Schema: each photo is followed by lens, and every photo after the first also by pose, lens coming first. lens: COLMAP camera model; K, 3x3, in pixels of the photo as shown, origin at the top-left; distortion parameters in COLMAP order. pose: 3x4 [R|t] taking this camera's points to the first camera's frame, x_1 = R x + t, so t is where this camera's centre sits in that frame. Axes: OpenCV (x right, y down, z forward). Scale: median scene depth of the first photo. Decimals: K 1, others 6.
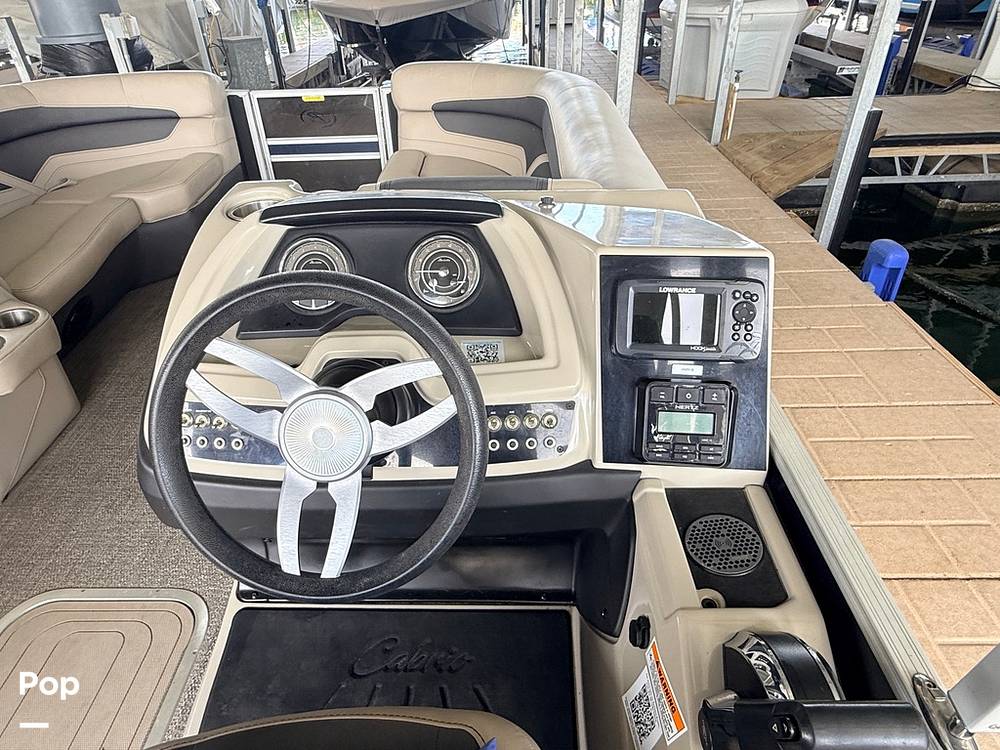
lens RADIAL K [[590.1, 0, 500.0], [0, 590.1, 375.0], [0, 0, 1]] dist [0.037293, -0.036744]
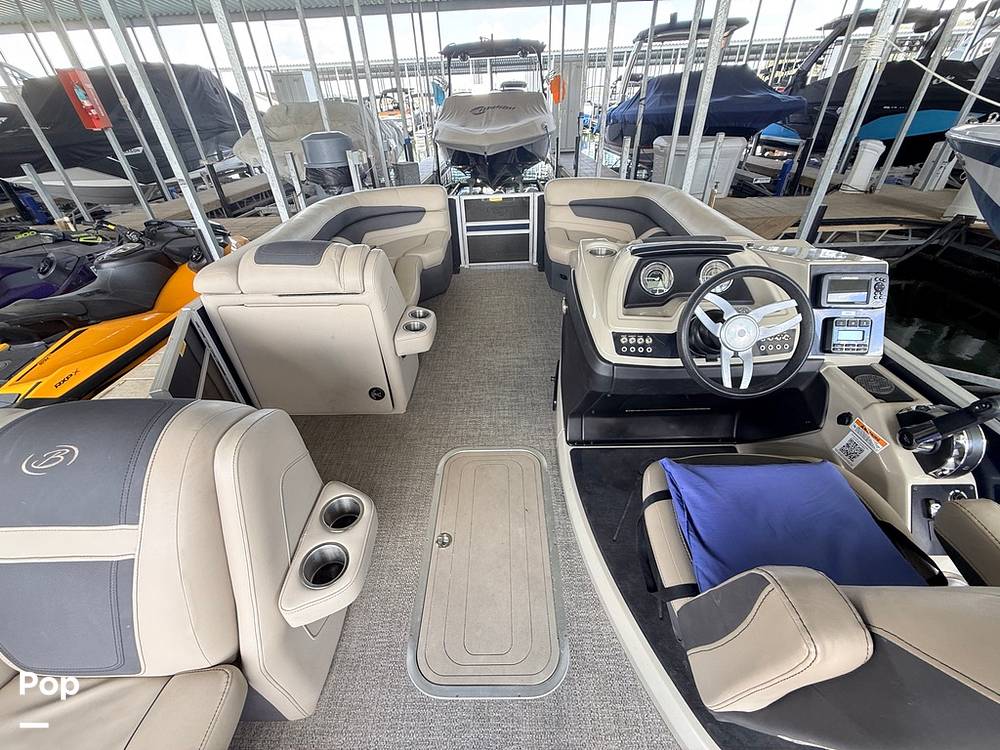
lens RADIAL K [[402.0, 0, 500.0], [0, 402.0, 375.0], [0, 0, 1]] dist [-0.006497, -0.000307]
pose [[0.999951, -0.008185, 0.005576, -0.312106], [0.008300, 0.999747, -0.020901, 0.074203], [-0.005404, 0.020946, 0.999766, -0.164713]]
